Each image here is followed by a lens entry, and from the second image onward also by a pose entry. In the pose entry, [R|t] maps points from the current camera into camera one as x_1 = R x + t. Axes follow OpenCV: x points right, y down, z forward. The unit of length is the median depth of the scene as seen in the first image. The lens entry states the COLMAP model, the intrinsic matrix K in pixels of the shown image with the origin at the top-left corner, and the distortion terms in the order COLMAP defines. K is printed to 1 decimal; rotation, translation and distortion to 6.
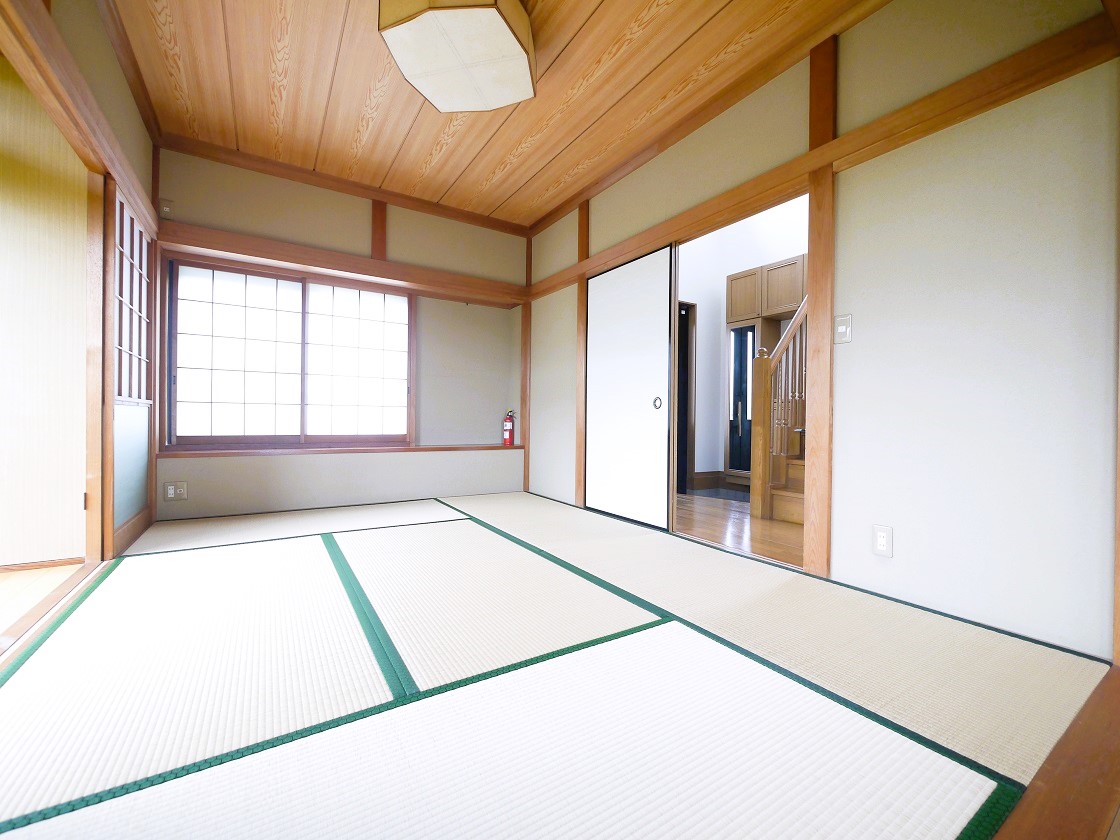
lens RADIAL K [[462.4, 0, 560.9], [0, 462.4, 419.0], [0, 0, 1]] dist [-0.005614, -0.000062]
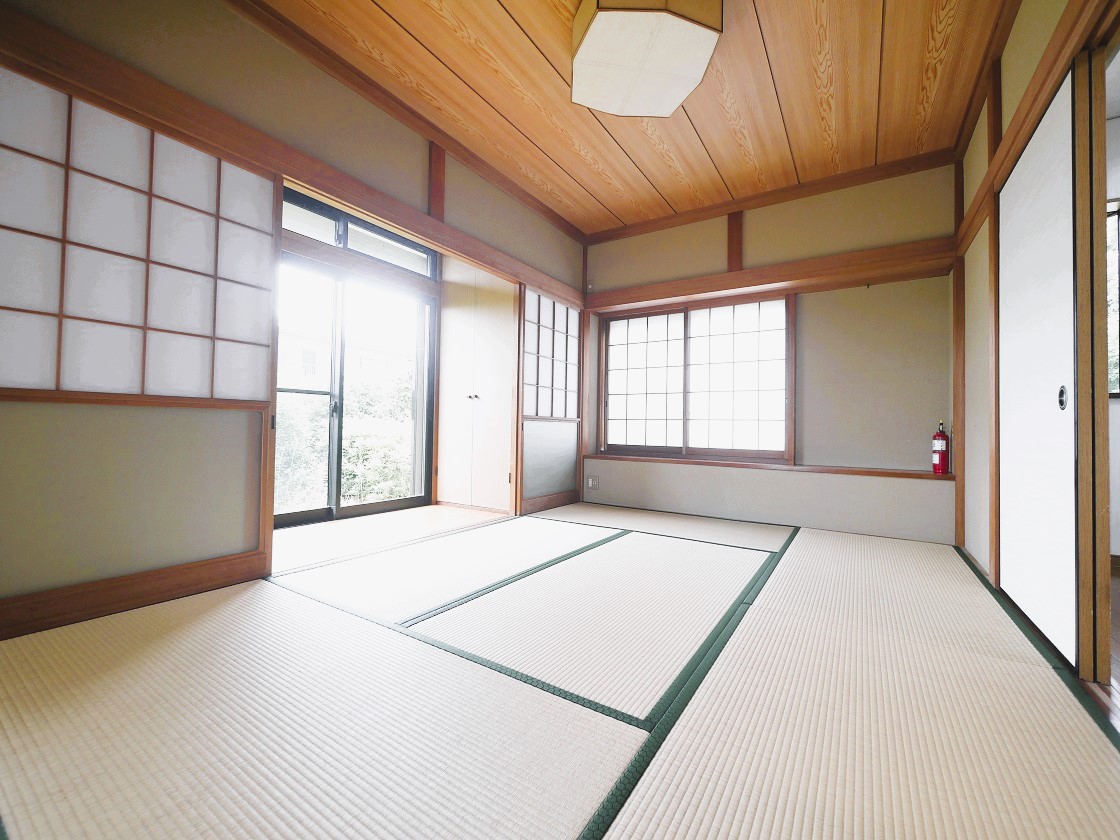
lens RADIAL K [[465.3, 0, 562.9], [0, 465.3, 417.4], [0, 0, 1]] dist [-0.003475, 0.000002]
pose [[0.418550, -0.026521, -0.907807, 0.345753], [-0.014856, 0.999240, -0.036042, 0.008380], [0.908072, 0.028572, 0.417837, 0.262333]]
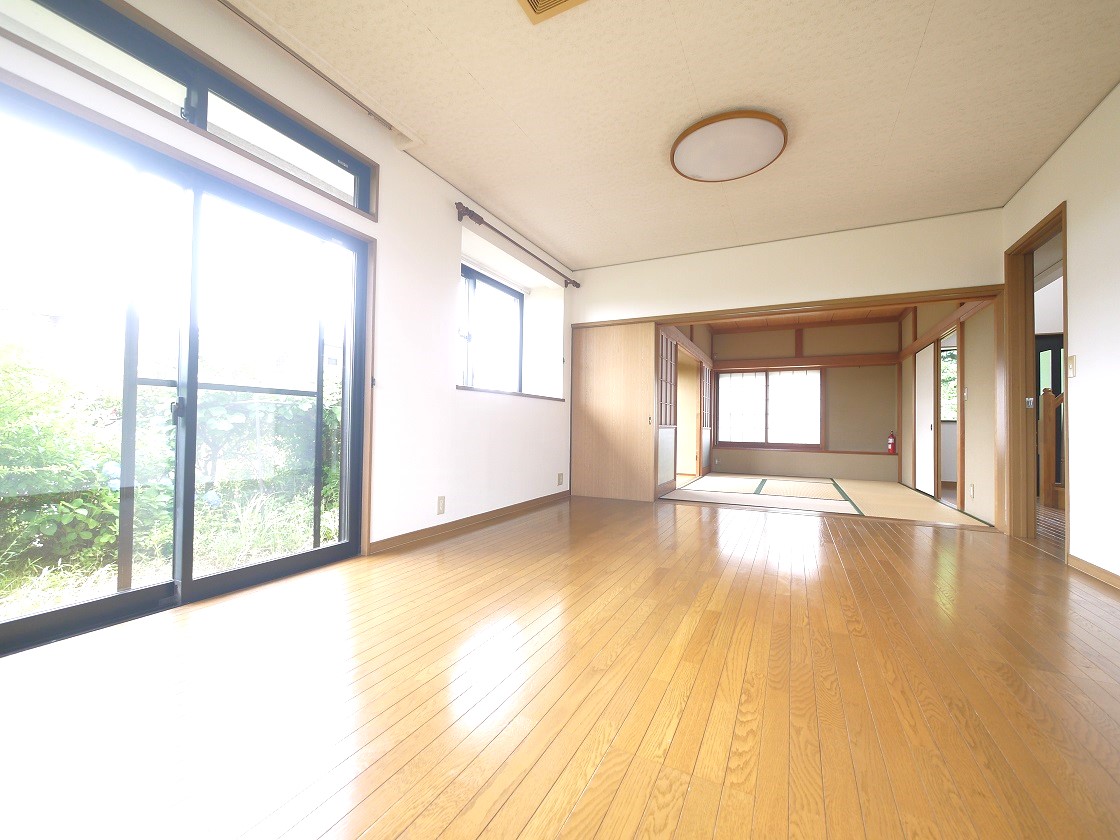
lens RADIAL K [[462.4, 0, 560.9], [0, 462.4, 419.0], [0, 0, 1]] dist [-0.005614, -0.000062]
pose [[0.509415, -0.021797, -0.860245, 0.825003], [-0.012386, 0.999390, -0.032657, 0.007642], [0.860432, 0.027291, 0.508835, -0.944449]]
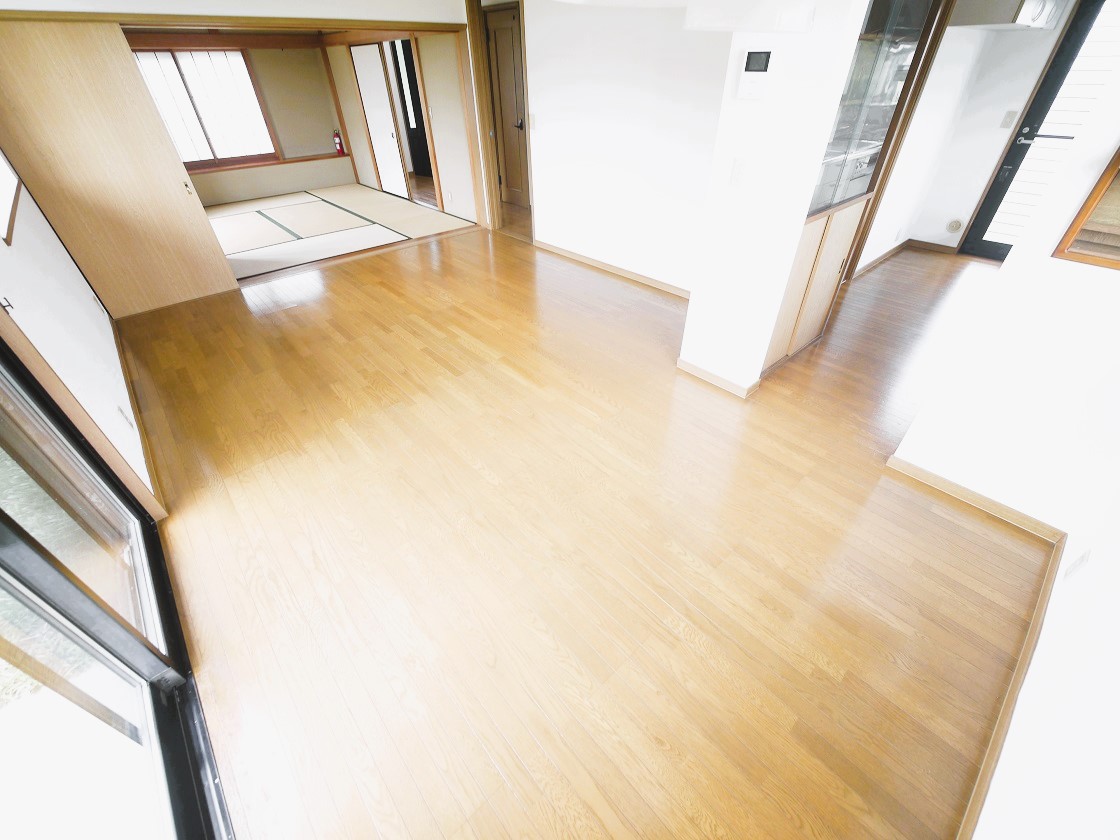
lens RADIAL K [[462.4, 0, 560.9], [0, 462.4, 419.0], [0, 0, 1]] dist [-0.005614, -0.000062]
pose [[0.986625, -0.121134, 0.109079, 0.469837], [0.029881, 0.792222, 0.609501, -0.220501], [-0.160246, -0.598089, 0.785246, -1.278819]]
